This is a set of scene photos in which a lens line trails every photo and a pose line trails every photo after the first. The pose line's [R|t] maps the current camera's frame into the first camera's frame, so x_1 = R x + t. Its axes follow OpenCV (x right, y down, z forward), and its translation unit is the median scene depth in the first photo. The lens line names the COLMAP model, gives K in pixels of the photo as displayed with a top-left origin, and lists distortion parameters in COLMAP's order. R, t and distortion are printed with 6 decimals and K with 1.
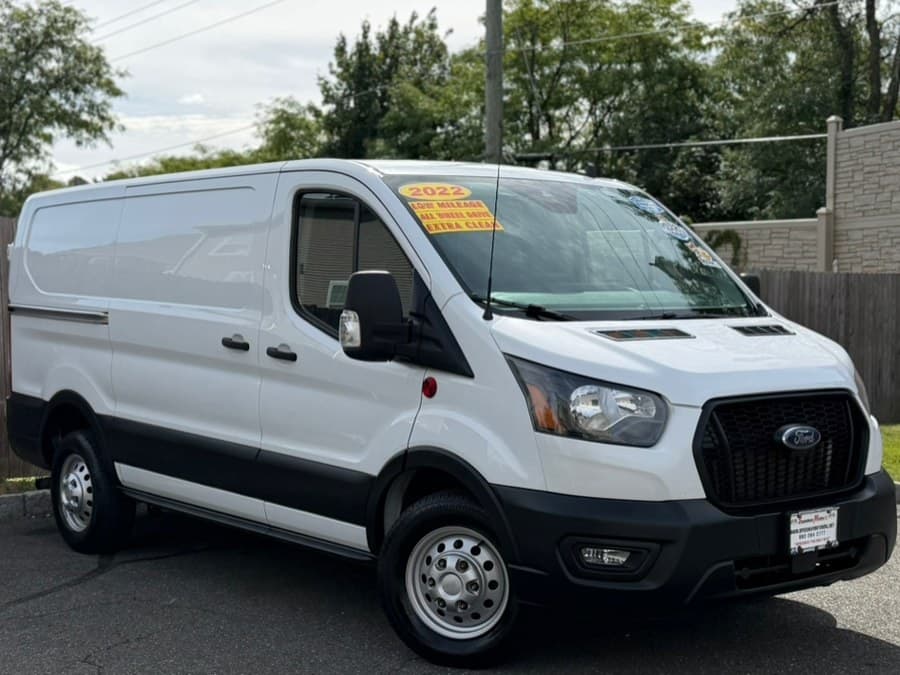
lens RADIAL K [[1163.3, 0, 512.5], [0, 1163.3, 384.3], [0, 0, 1]] dist [0.156511, -0.359500]
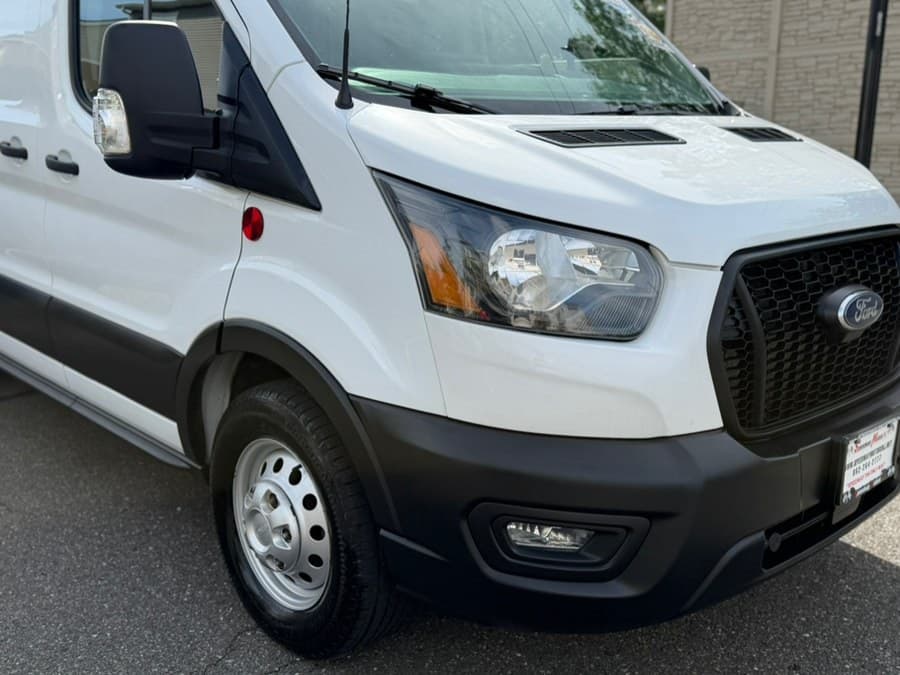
lens RADIAL K [[872.2, 0, 450.0], [0, 872.2, 337.5], [0, 0, 1]] dist [0.183036, -0.388696]
pose [[0.998865, -0.001760, 0.047608, 0.010055], [-0.006017, 0.986654, 0.162718, -0.014242], [-0.047259, -0.162820, 0.985523, 0.528359]]
